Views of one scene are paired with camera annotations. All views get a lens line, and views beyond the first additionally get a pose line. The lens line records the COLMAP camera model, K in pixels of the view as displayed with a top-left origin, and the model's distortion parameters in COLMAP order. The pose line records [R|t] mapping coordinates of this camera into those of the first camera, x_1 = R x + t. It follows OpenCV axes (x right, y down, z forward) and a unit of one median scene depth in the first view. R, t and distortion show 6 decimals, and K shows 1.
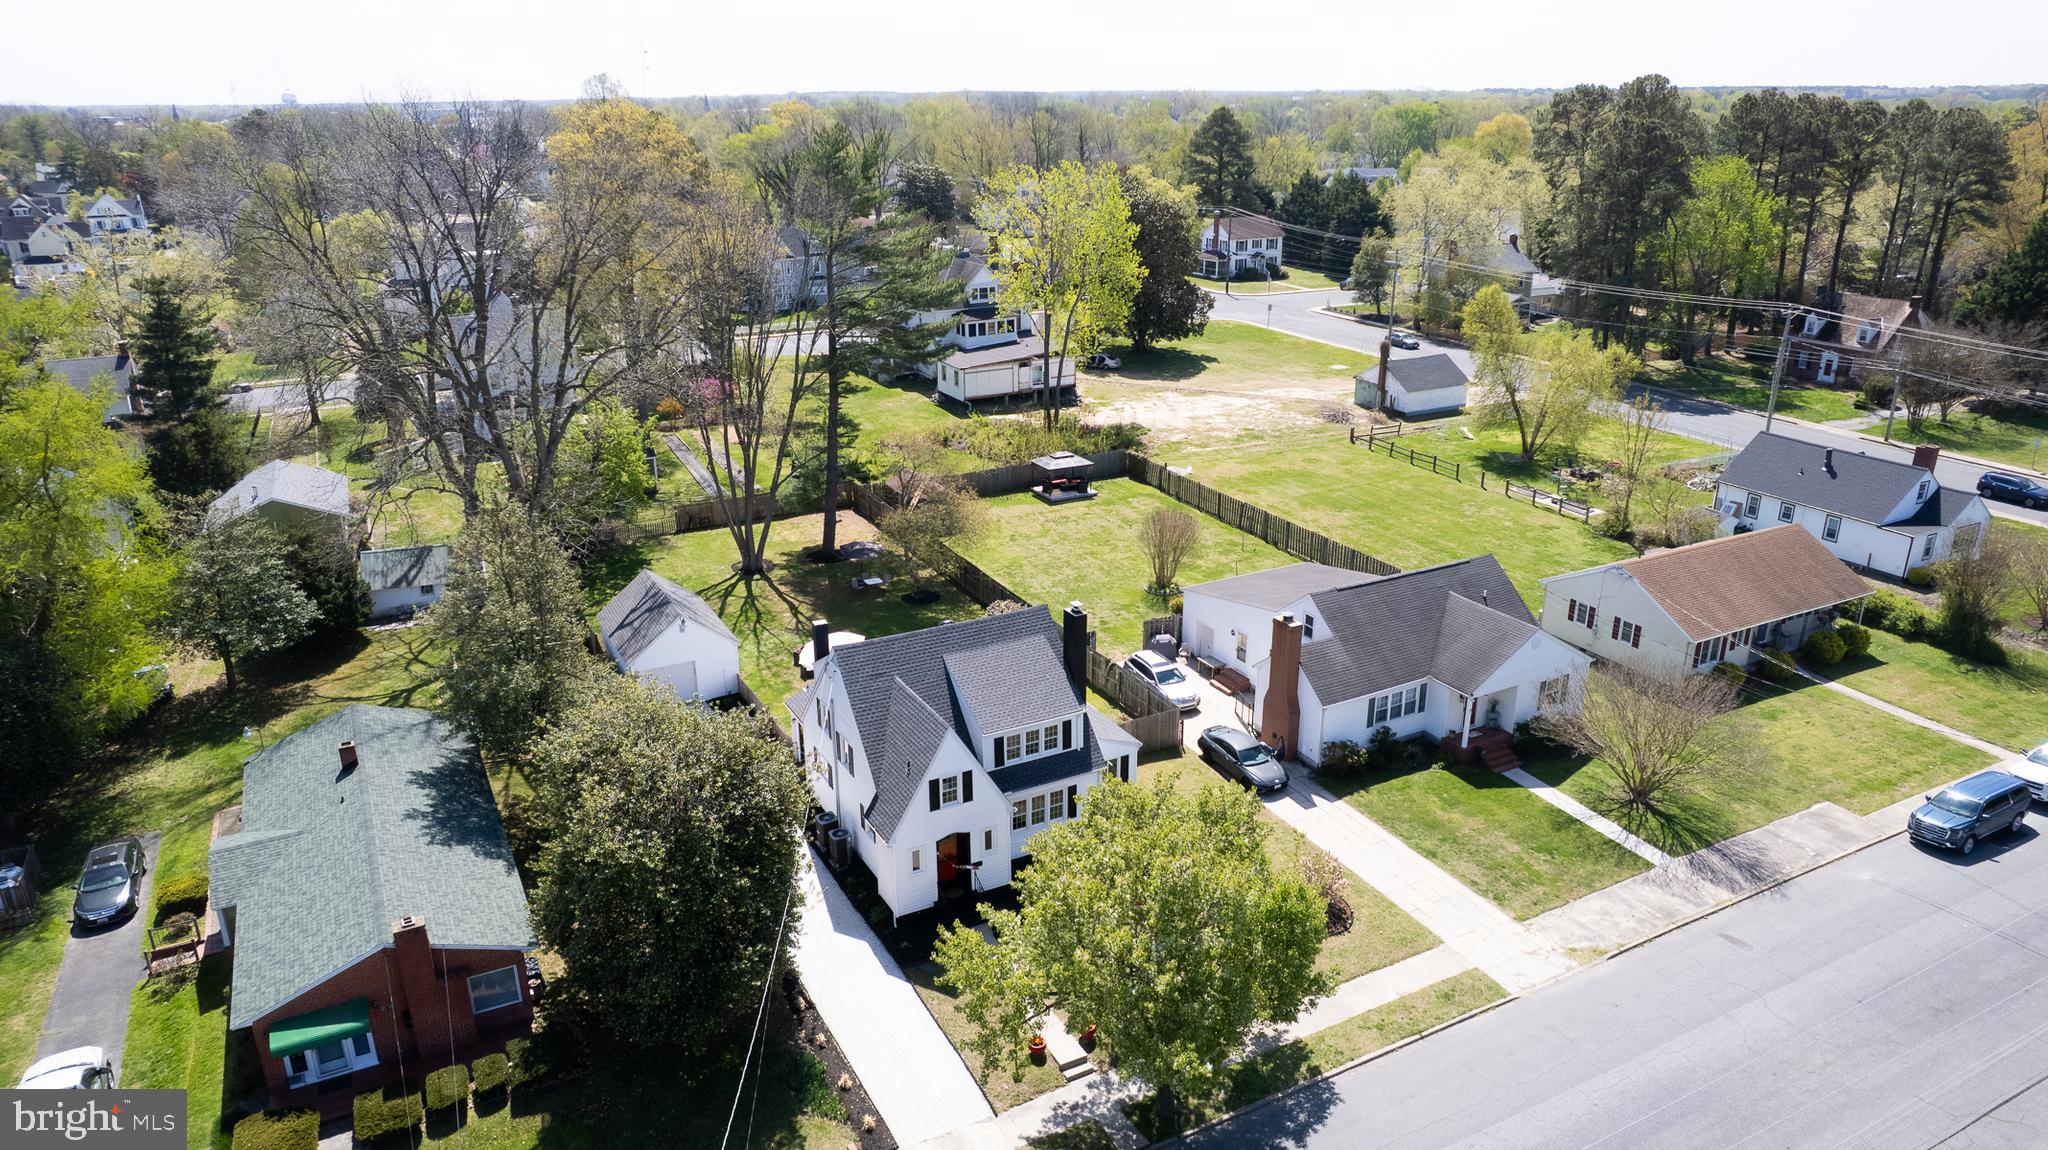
lens RADIAL K [[1329.8, 0, 1018.1], [0, 1329.8, 584.4], [0, 0, 1]] dist [-0.073264, 0.065018]
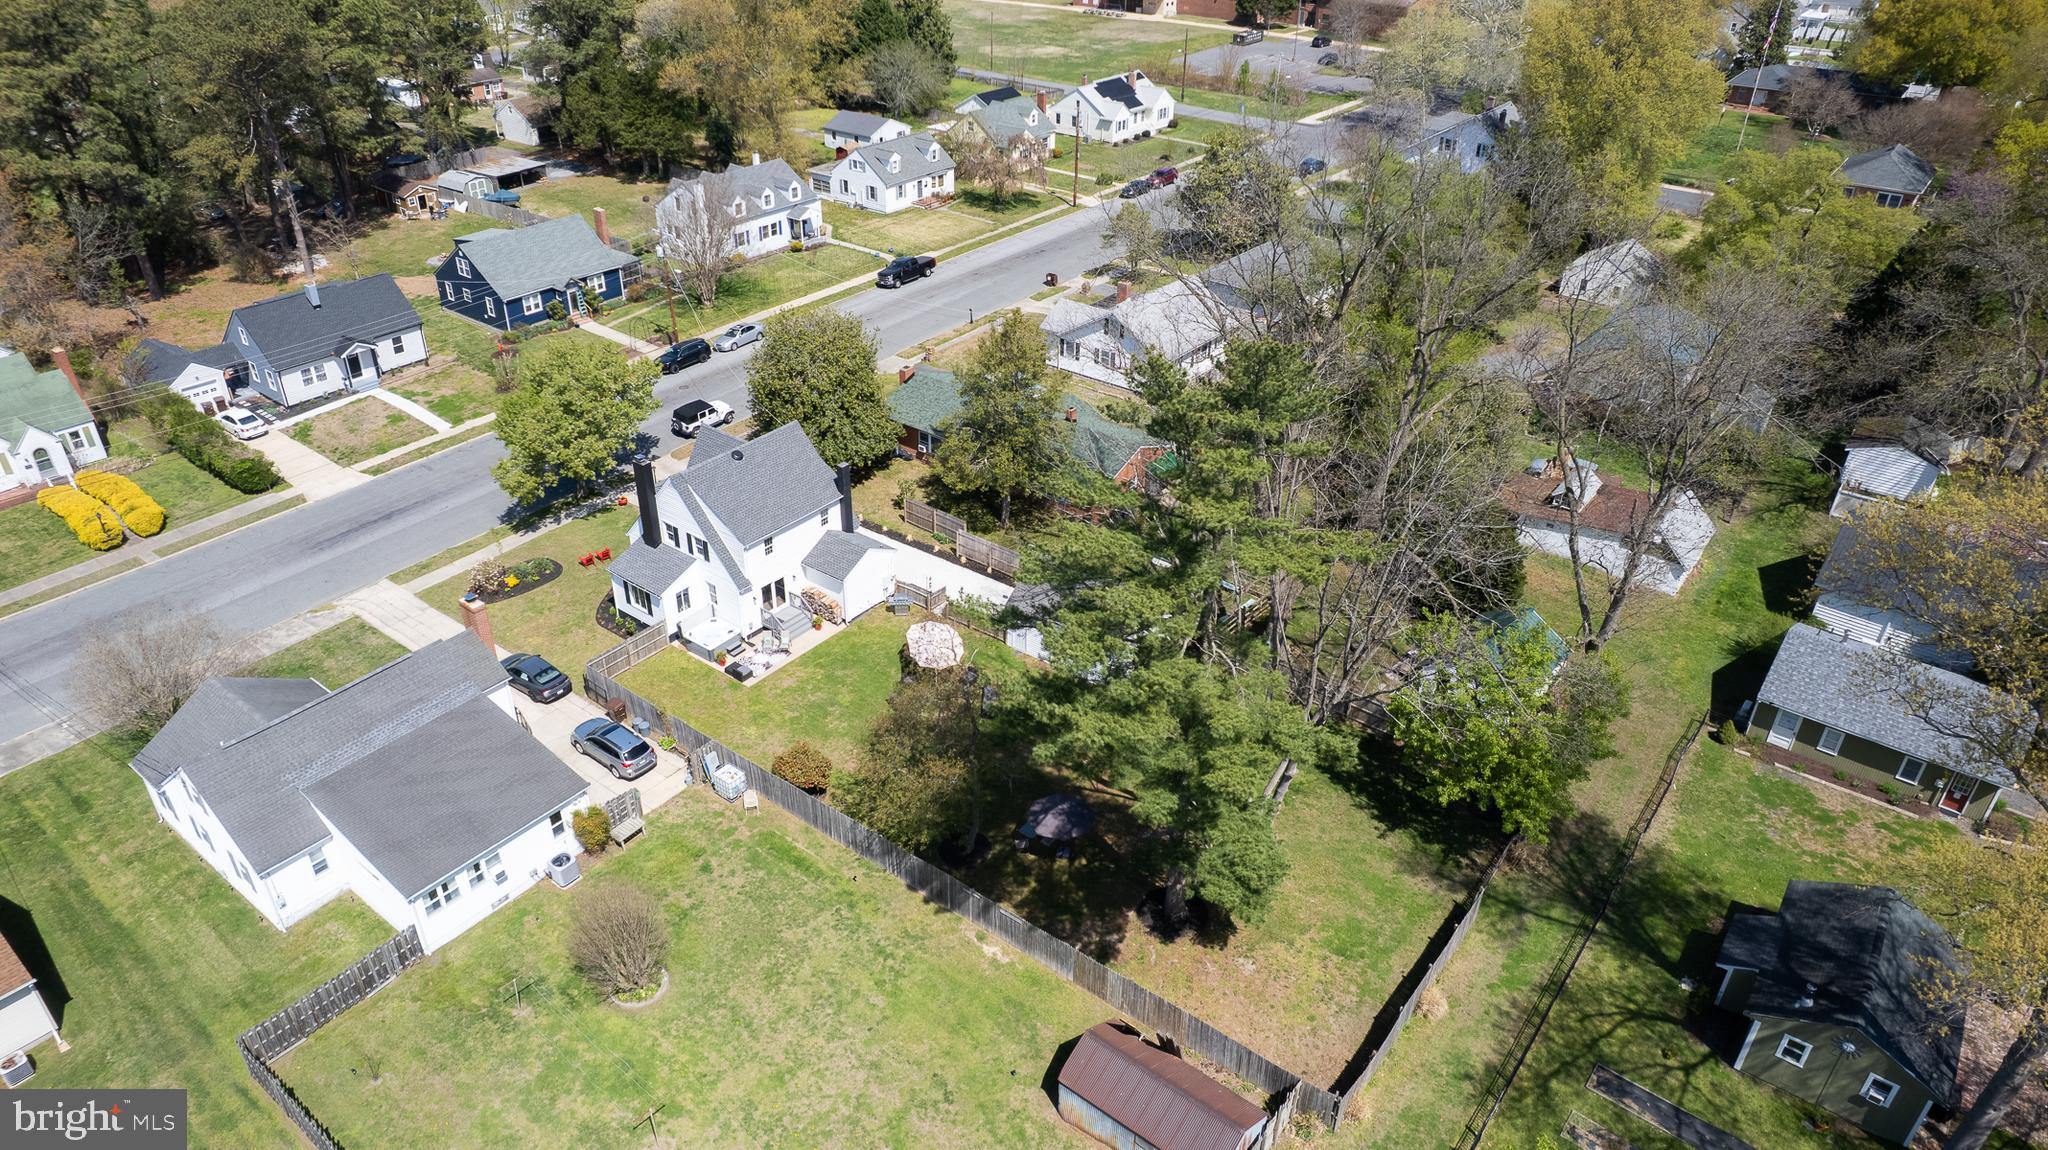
lens RADIAL K [[1308.2, 0, 1017.8], [0, 1308.2, 584.0], [0, 0, 1]] dist [-0.074613, 0.069381]
pose [[-0.911169, 0.214901, -0.351553, 0.117310], [-0.146726, 0.628054, 0.764212, -0.612706], [0.385024, 0.747908, -0.540732, 1.235999]]
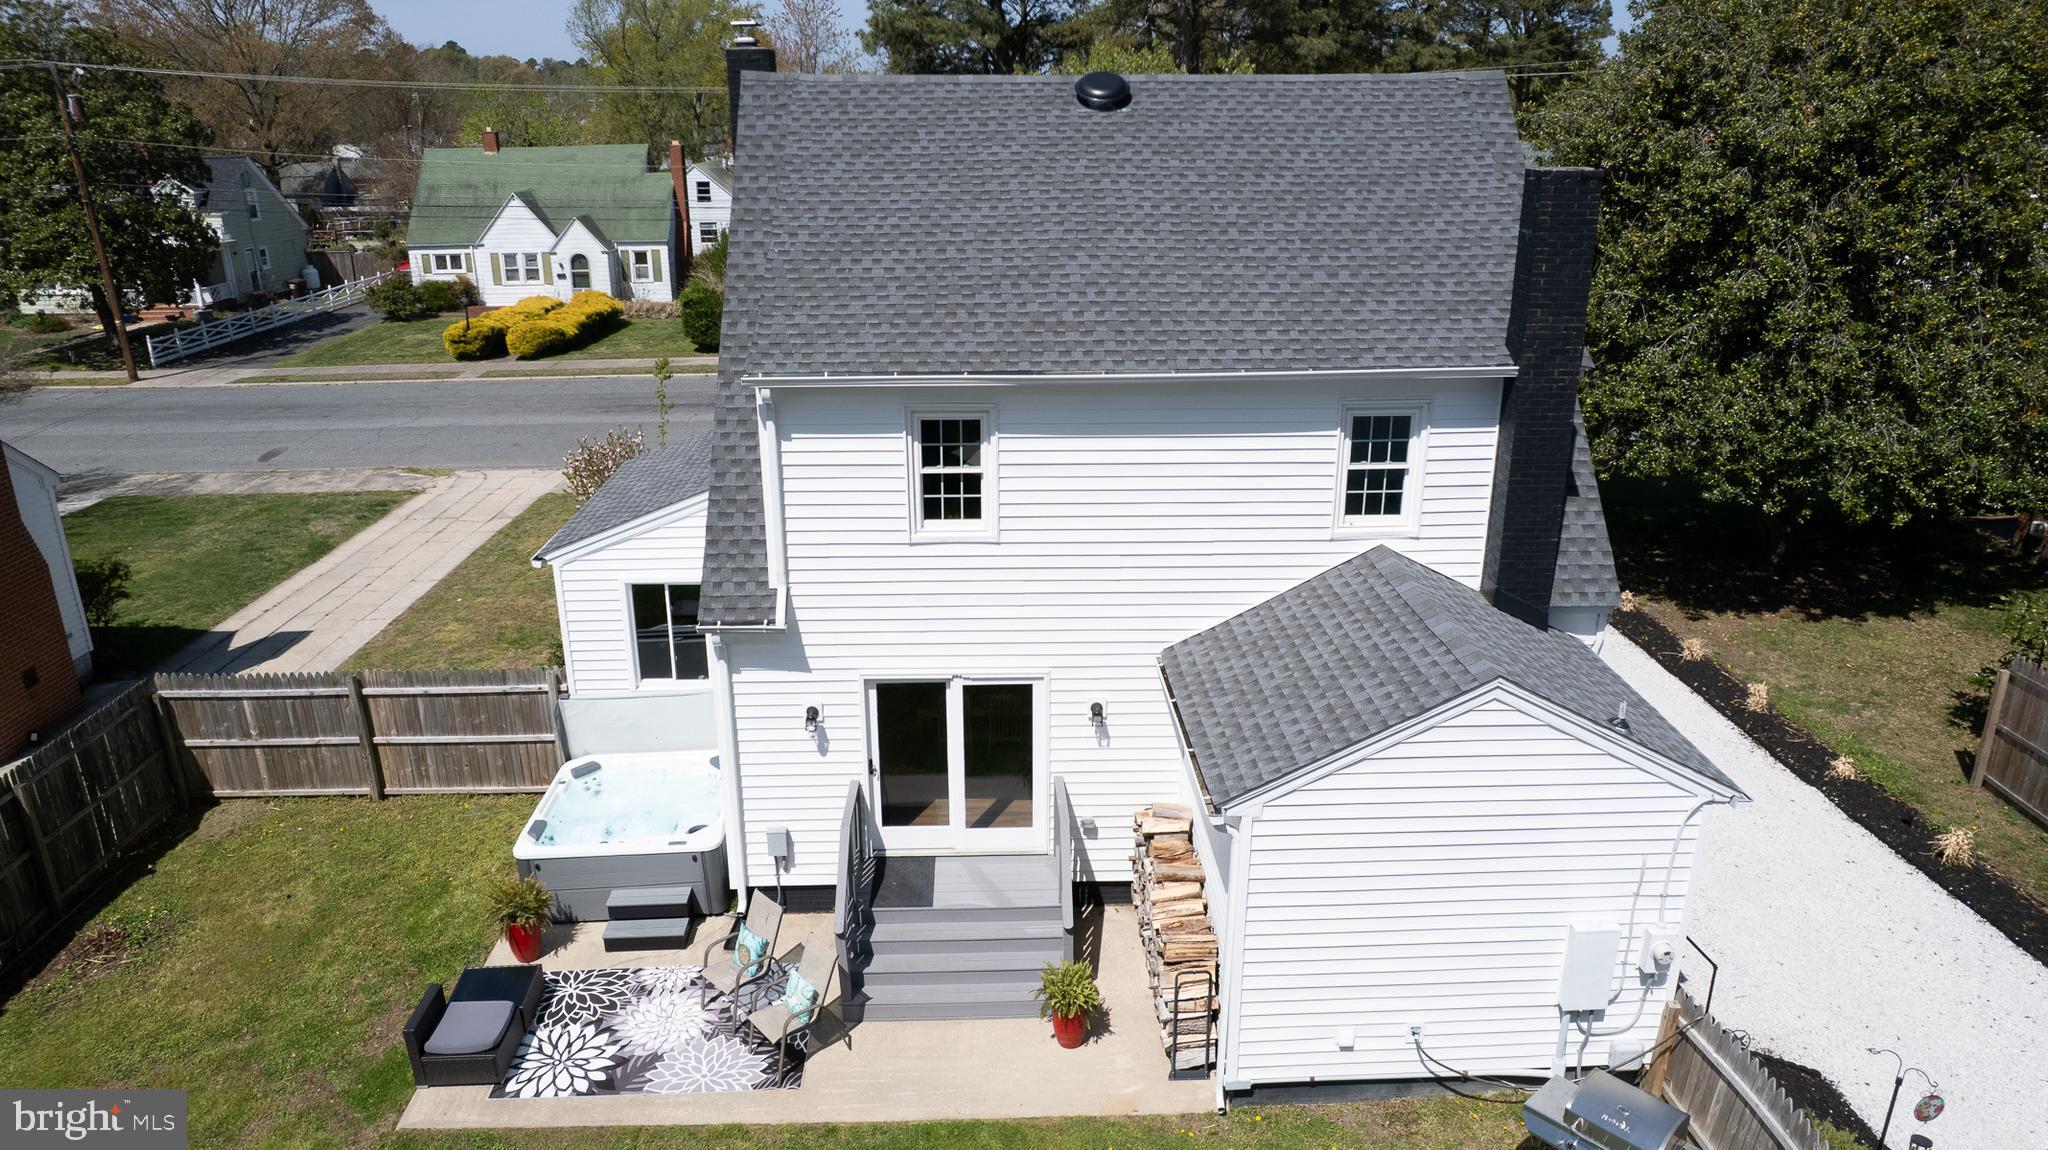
lens RADIAL K [[1351.7, 0, 1016.6], [0, 1351.7, 580.7], [0, 0, 1]] dist [-0.080732, 0.076799]
pose [[-0.897797, -0.136127, 0.418844, -0.112223], [0.163118, 0.780615, 0.603351, -0.043149], [-0.409088, 0.610008, -0.678629, 0.811108]]
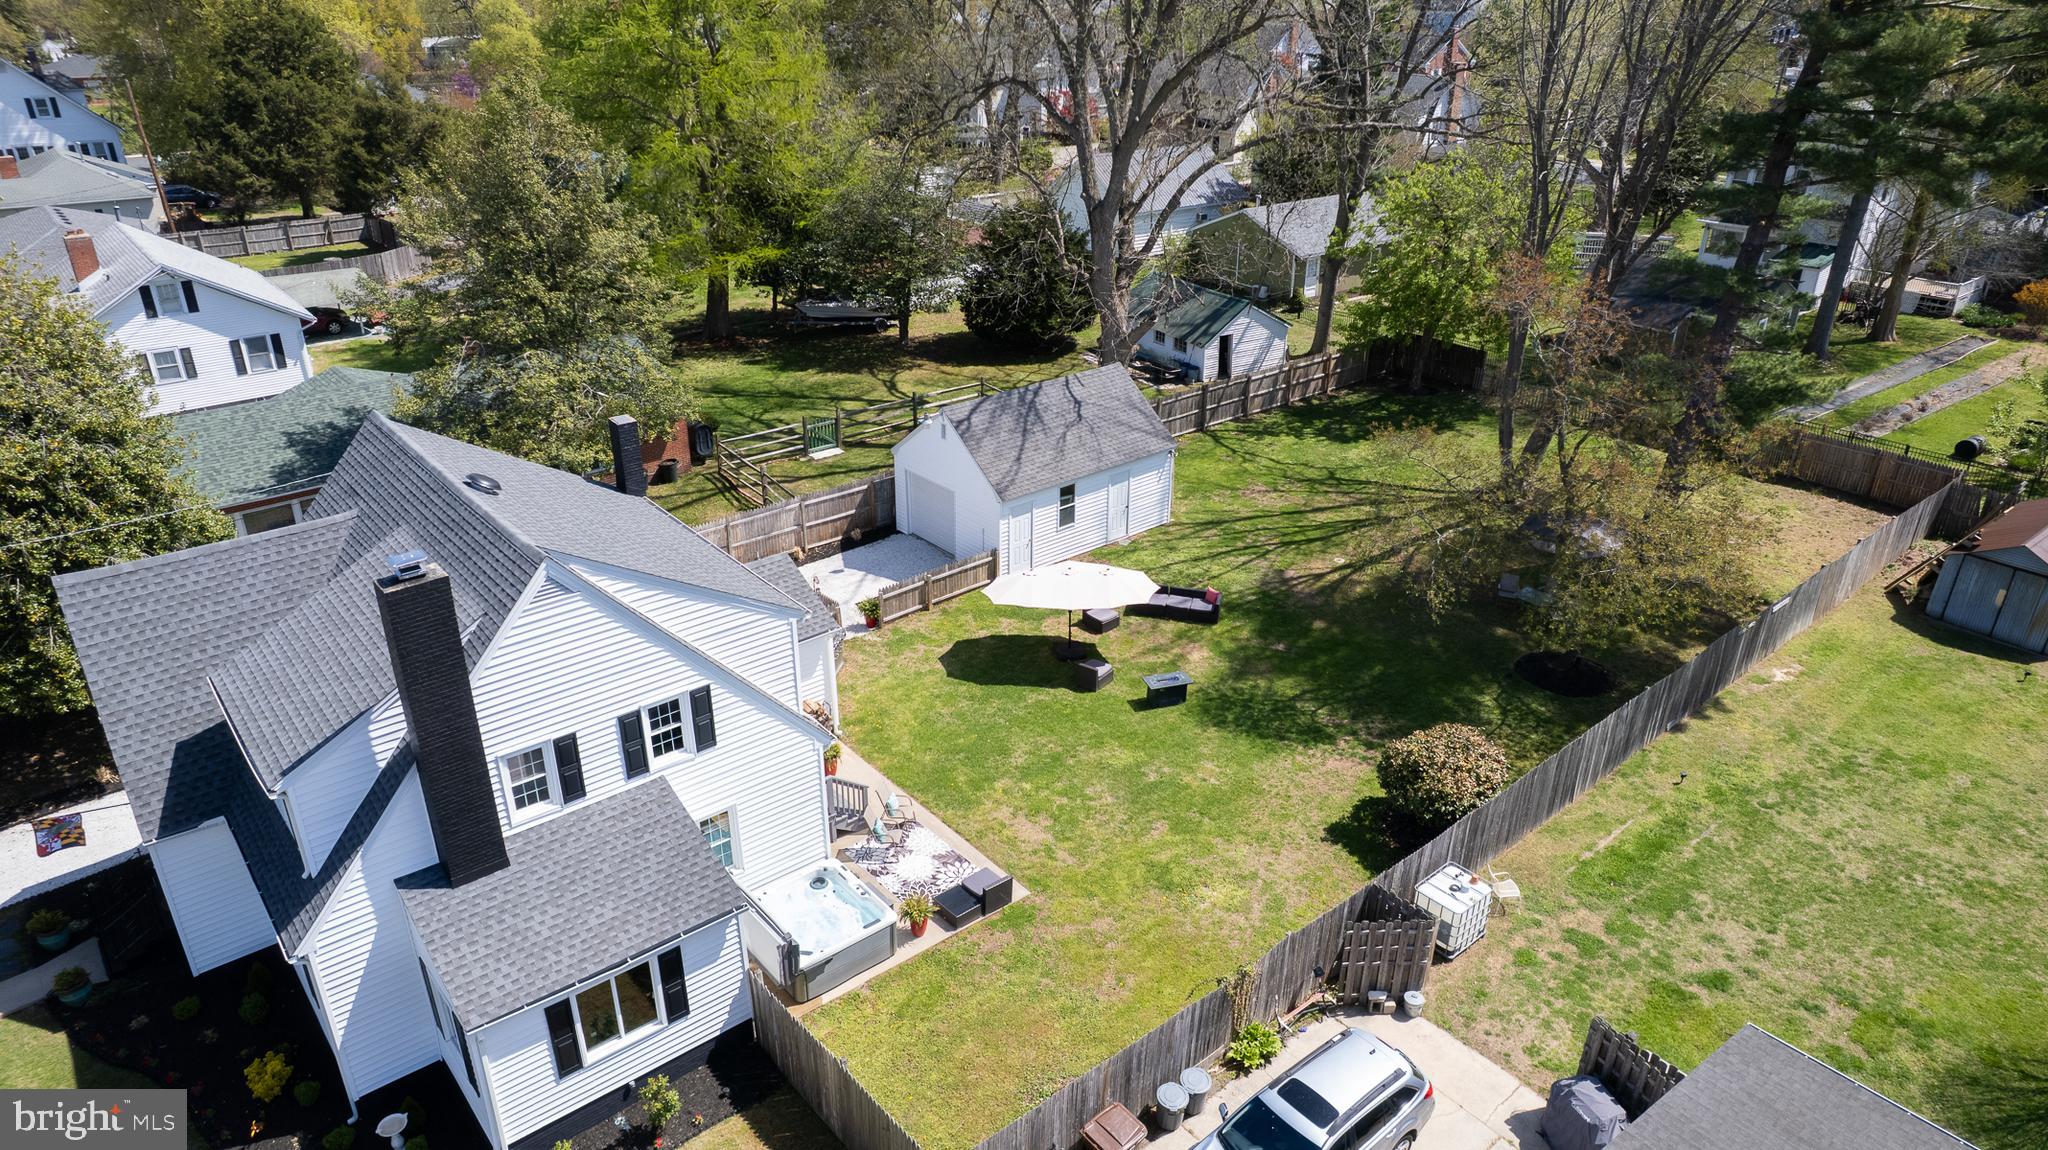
lens RADIAL K [[1308.2, 0, 1017.8], [0, 1308.2, 584.0], [0, 0, 1]] dist [-0.074613, 0.069381]
pose [[0.208432, 0.432962, -0.876983, 0.241933], [-0.345409, 0.871483, 0.348153, -0.098441], [0.915013, 0.230352, 0.331194, 0.653058]]
